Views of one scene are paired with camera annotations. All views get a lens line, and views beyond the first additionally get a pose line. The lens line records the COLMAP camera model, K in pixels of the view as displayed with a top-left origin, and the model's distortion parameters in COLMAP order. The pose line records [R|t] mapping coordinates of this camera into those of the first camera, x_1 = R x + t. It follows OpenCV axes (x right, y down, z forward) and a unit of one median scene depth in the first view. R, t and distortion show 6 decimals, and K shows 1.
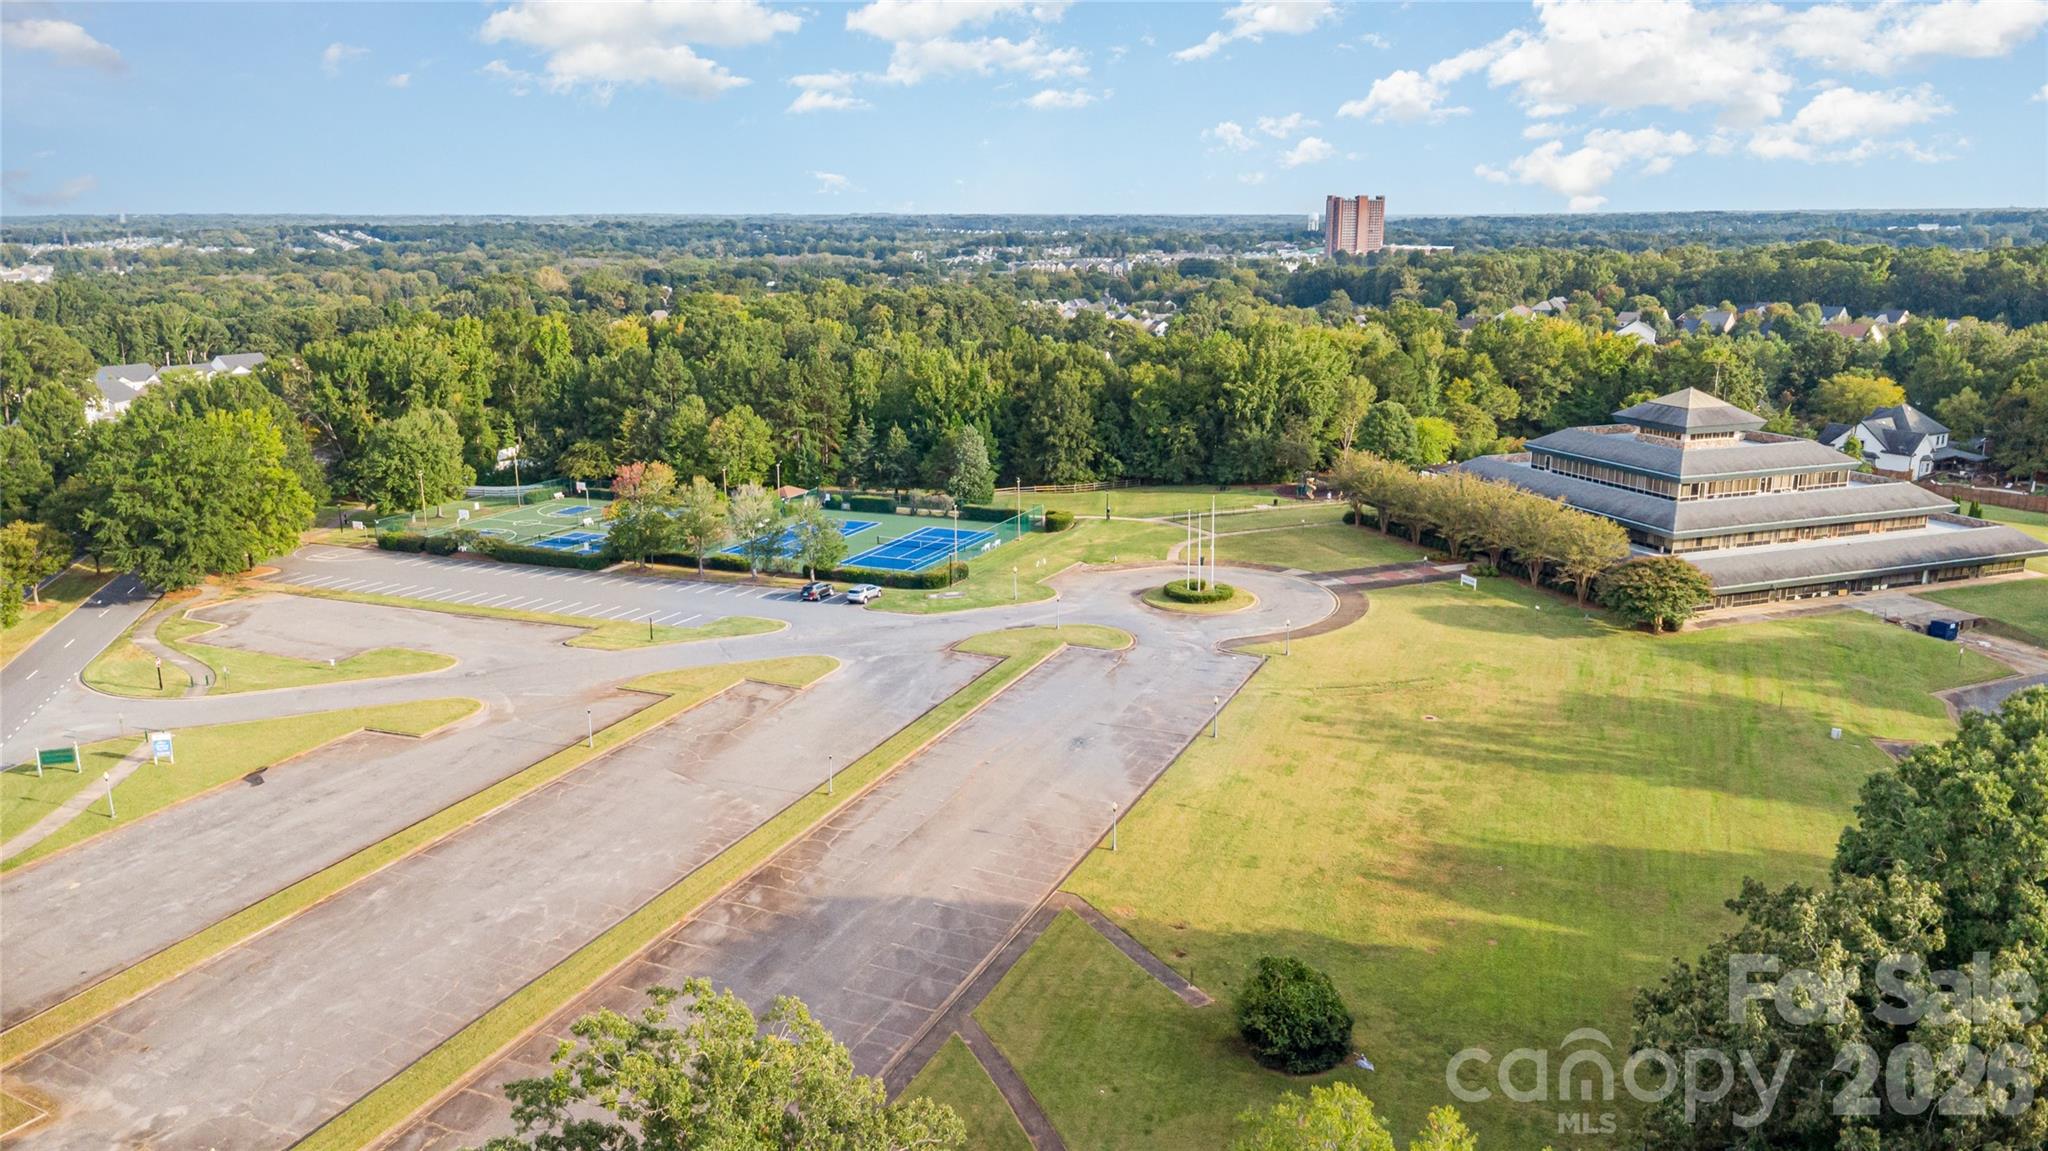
lens RADIAL K [[1470.9, 0, 1024.0], [0, 1470.9, 575.5], [0, 0, 1]] dist [0.006267, 0.001327]
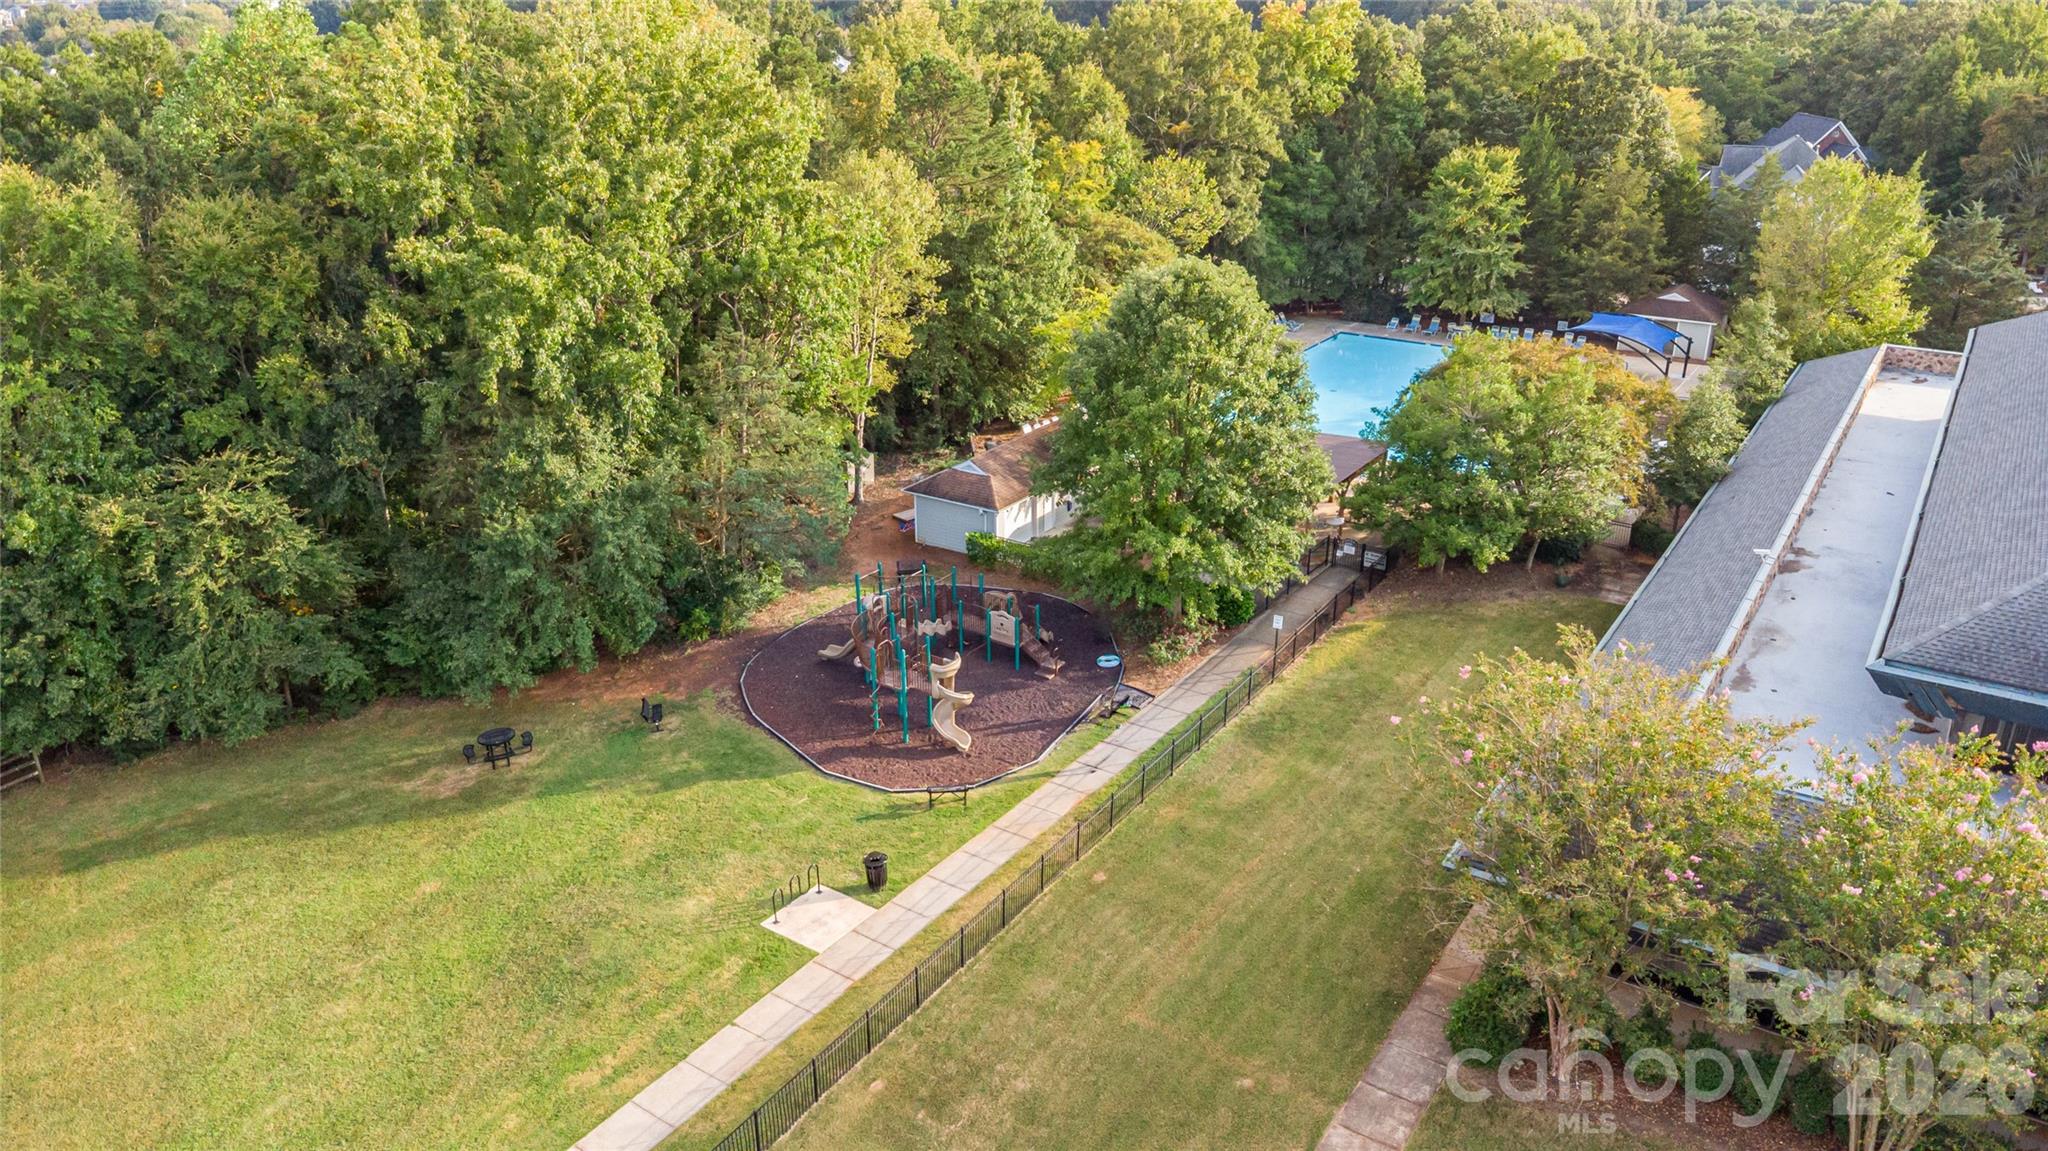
lens RADIAL K [[1470.9, 0, 1024.0], [0, 1470.9, 575.5], [0, 0, 1]] dist [0.006267, 0.001327]
pose [[0.806400, -0.229336, 0.545091, 0.085534], [0.139987, 0.969572, 0.200832, -0.112953], [-0.574563, -0.085645, 0.813967, 0.777294]]
